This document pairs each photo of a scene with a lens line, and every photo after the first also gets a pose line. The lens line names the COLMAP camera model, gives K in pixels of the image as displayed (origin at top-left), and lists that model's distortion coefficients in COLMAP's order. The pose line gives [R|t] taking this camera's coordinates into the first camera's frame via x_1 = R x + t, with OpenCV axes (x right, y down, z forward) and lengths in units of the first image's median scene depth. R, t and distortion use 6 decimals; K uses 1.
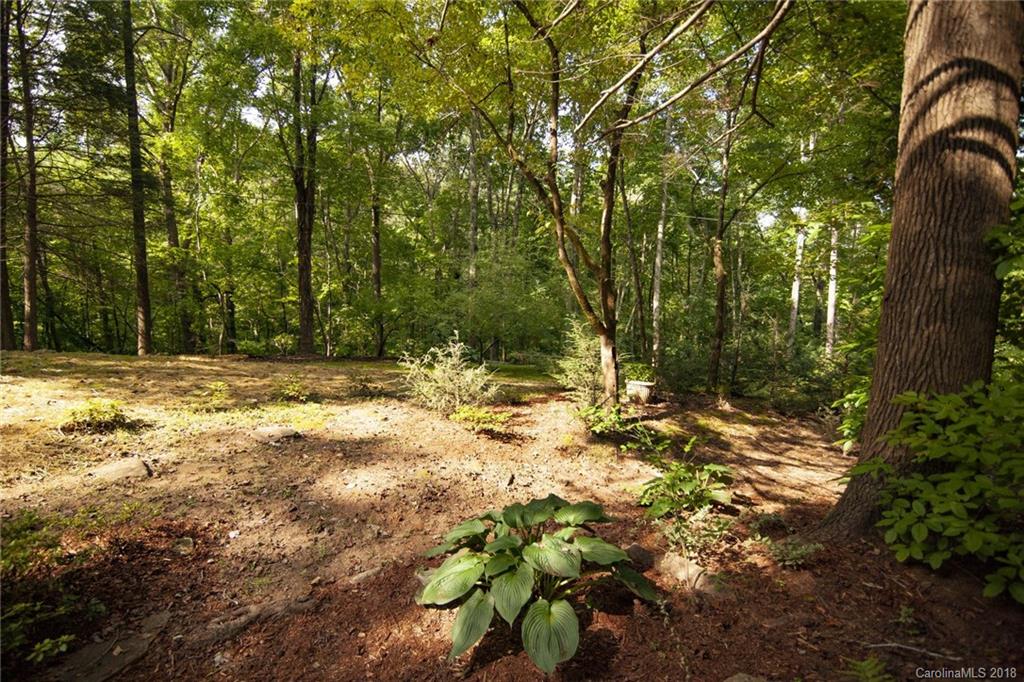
lens RADIAL K [[469.6, 0, 509.8], [0, 469.6, 344.6], [0, 0, 1]] dist [-0.018884, 0.000872]
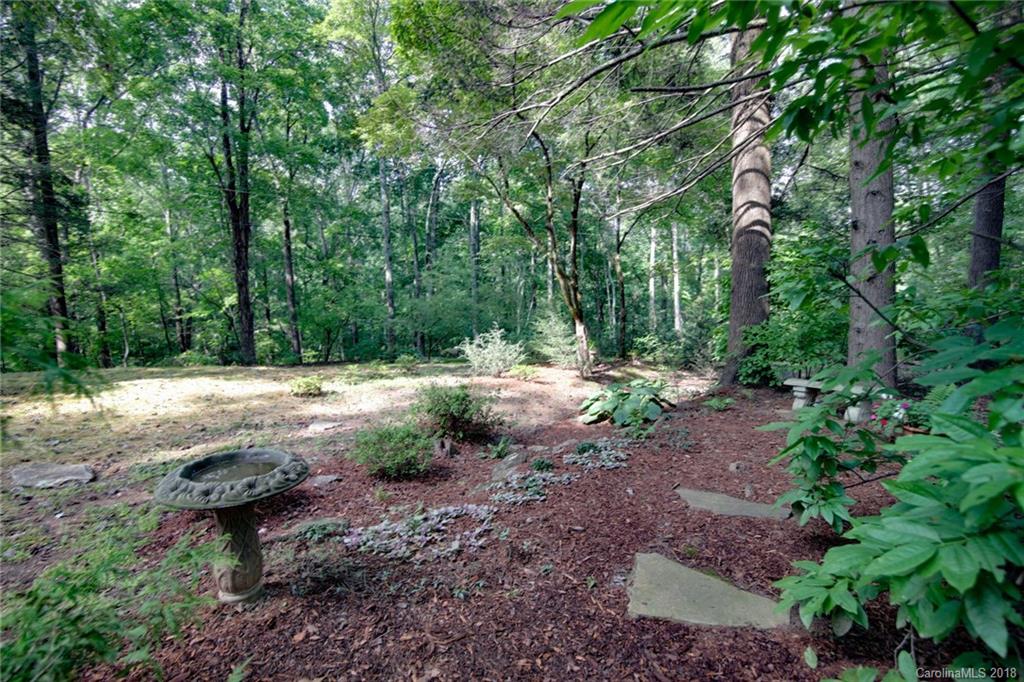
lens RADIAL K [[469.6, 0, 509.8], [0, 469.6, 344.6], [0, 0, 1]] dist [-0.018884, 0.000872]
pose [[0.956349, -0.075694, 0.282252, -0.524860], [0.077191, 0.996999, 0.005829, 0.041032], [-0.281846, 0.016213, 0.959323, -0.528268]]
